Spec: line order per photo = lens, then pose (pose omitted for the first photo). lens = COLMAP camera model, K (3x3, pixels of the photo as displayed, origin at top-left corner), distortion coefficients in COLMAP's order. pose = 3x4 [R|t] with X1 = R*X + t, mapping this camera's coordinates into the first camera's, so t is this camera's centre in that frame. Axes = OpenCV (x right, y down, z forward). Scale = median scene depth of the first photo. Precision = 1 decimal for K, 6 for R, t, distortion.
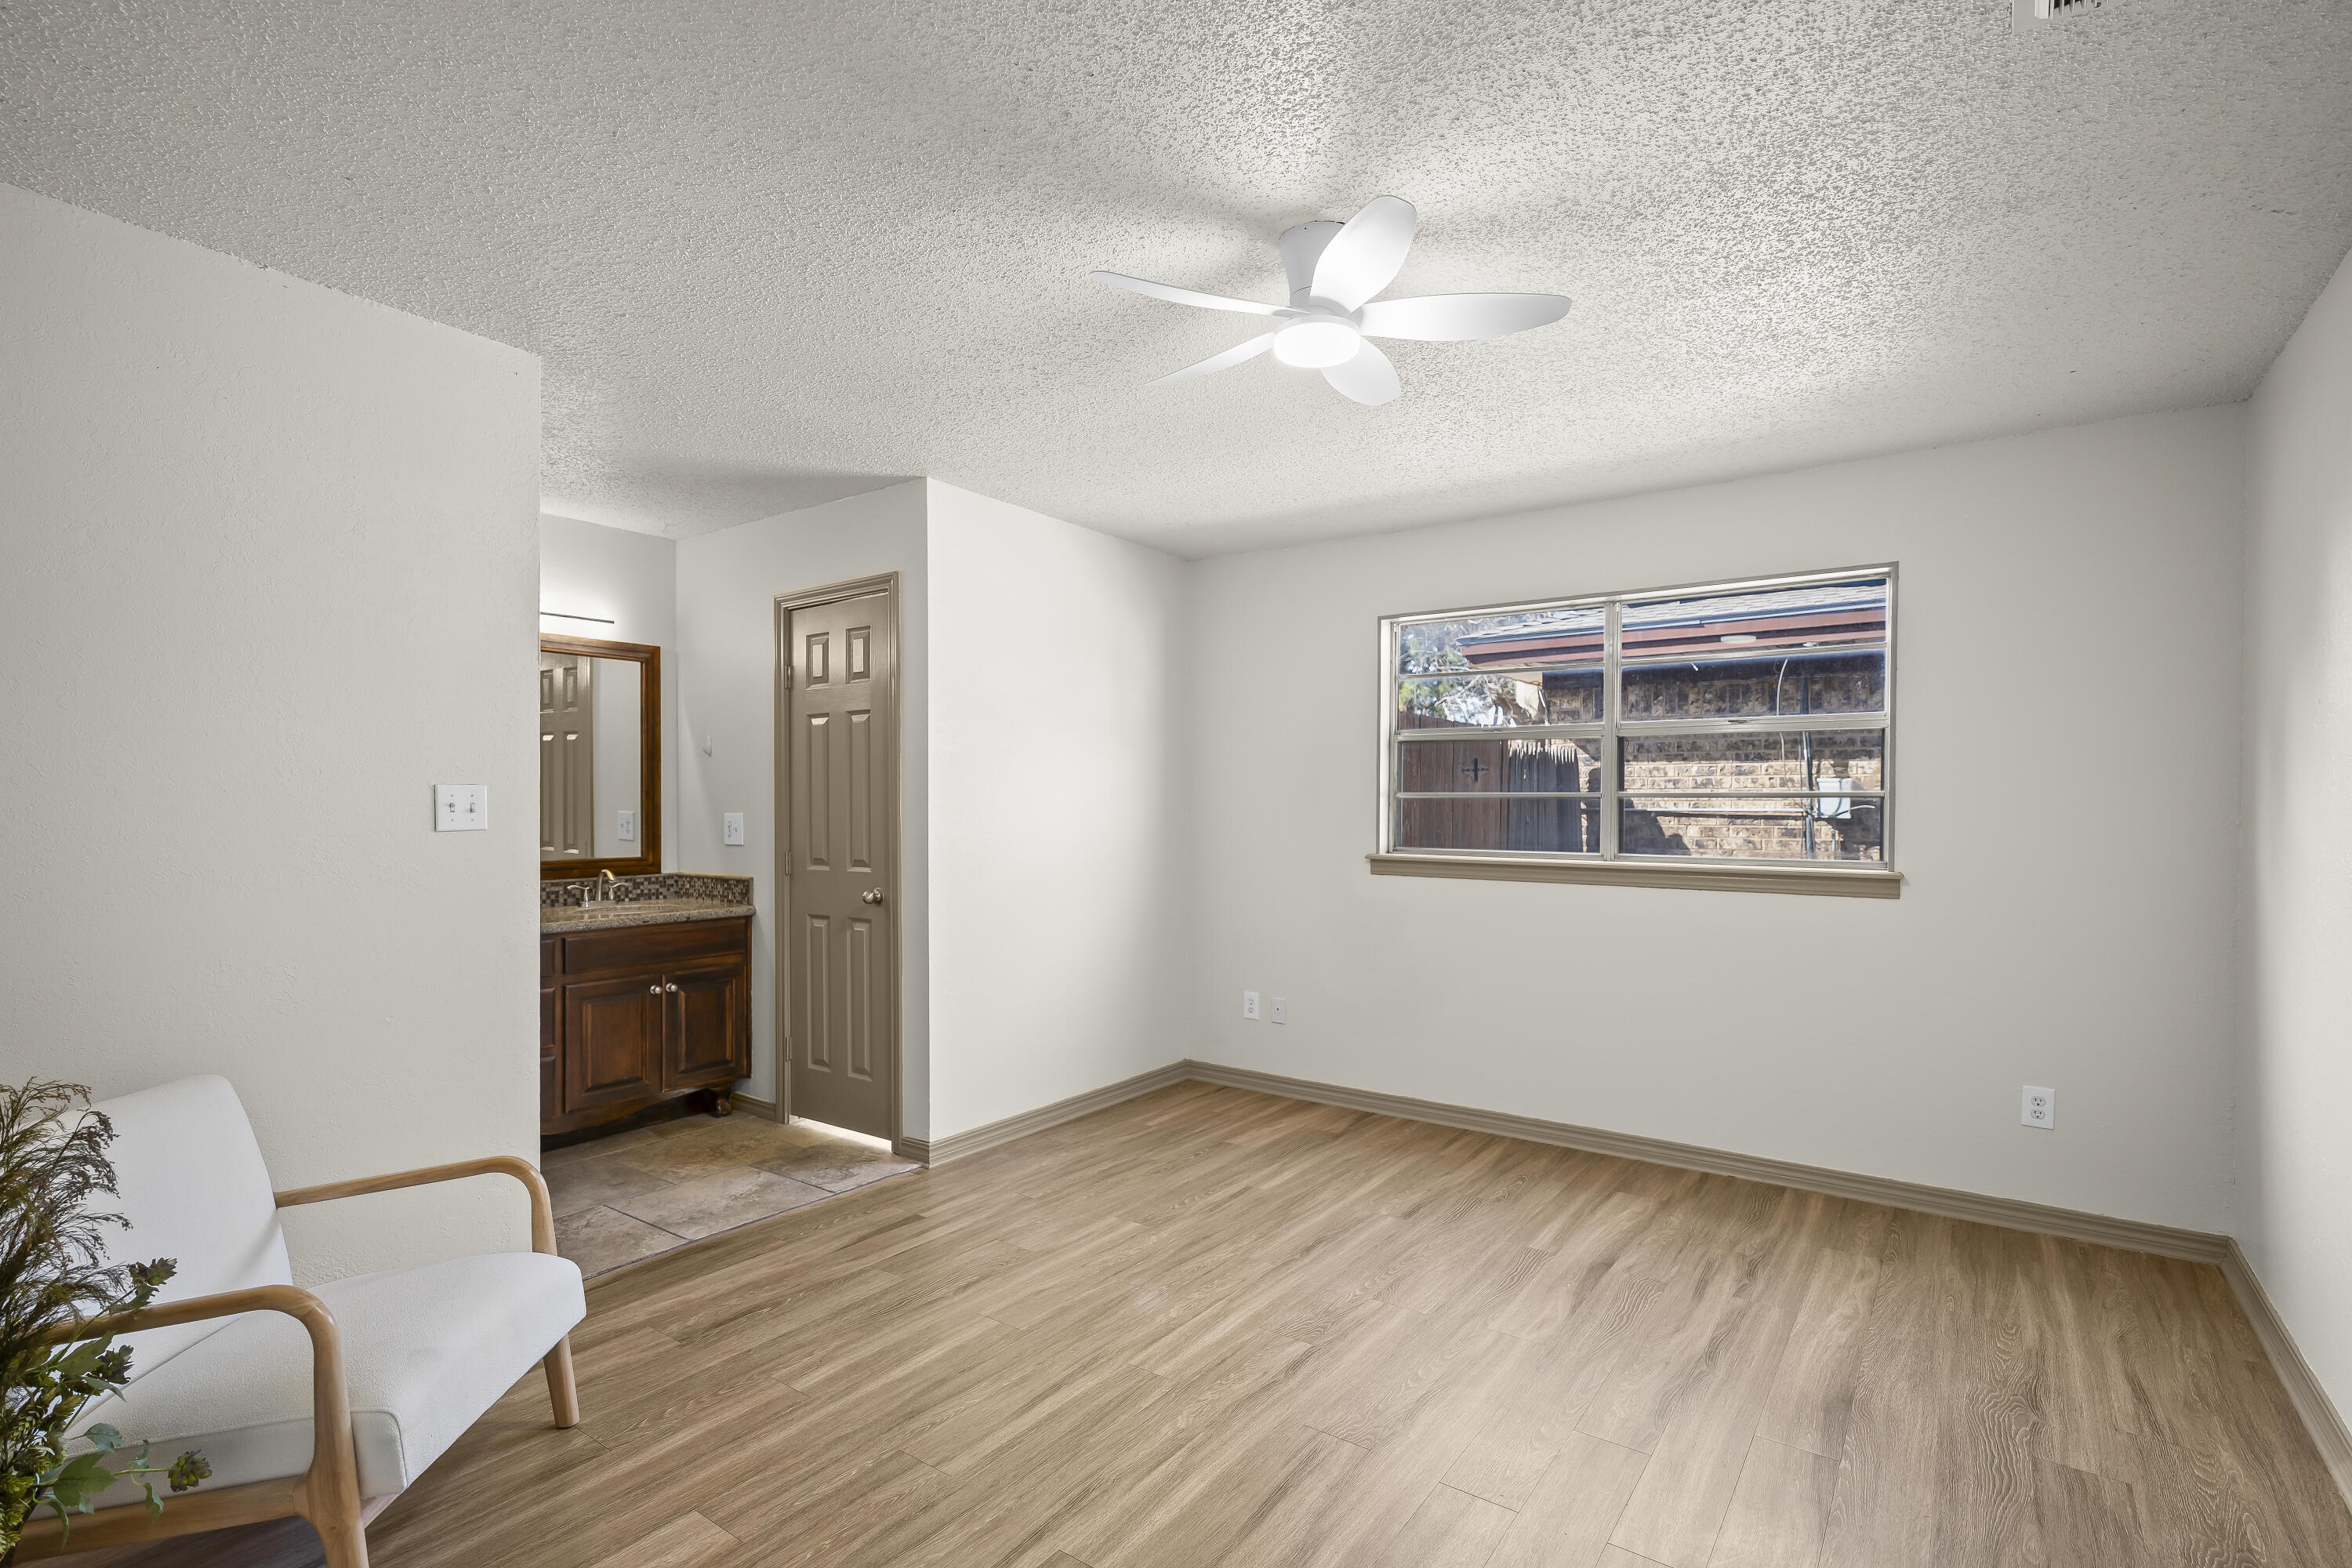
lens RADIAL K [[1106.0, 0, 1187.2], [0, 1106.0, 809.1], [0, 0, 1]] dist [-0.002171, -0.000040]
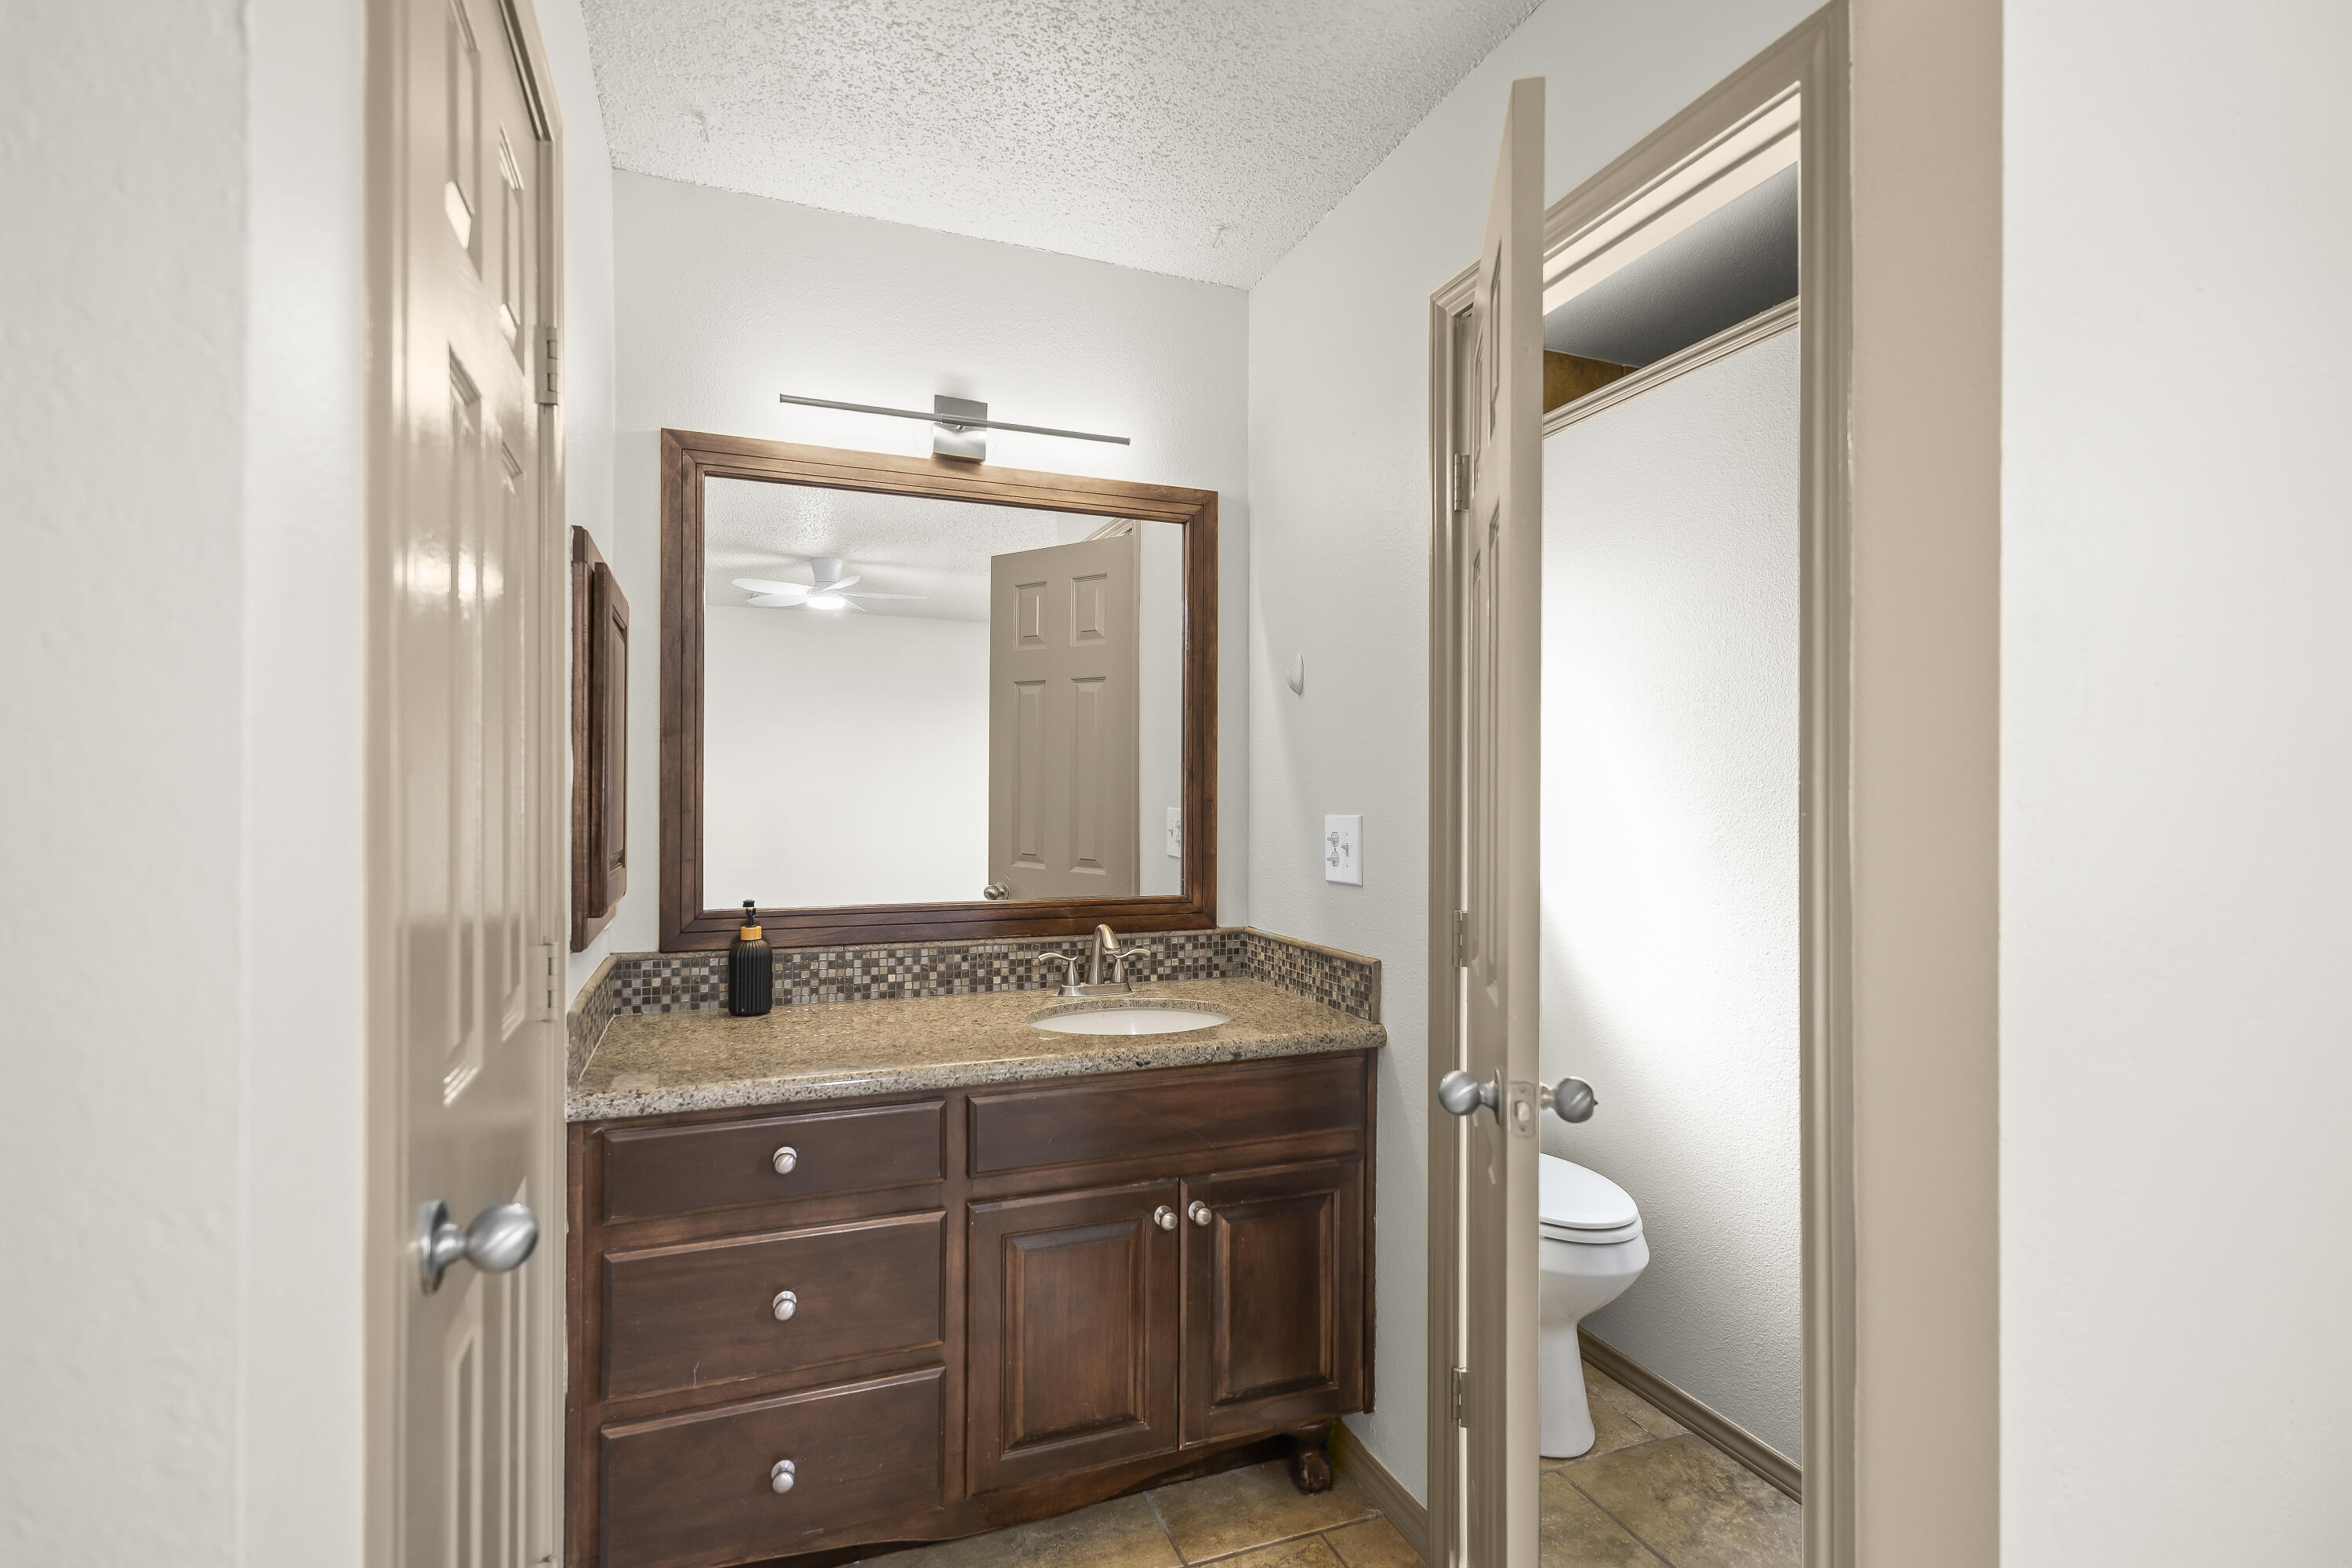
lens RADIAL K [[1106.0, 0, 1184.3], [0, 1106.0, 799.0], [0, 0, 1]] dist [-0.002171, -0.000040]
pose [[0.838854, 0.002826, -0.544349, -0.223618], [-0.005862, 0.999975, -0.003841, -0.000050], [0.544325, 0.006413, 0.838850, 0.600503]]
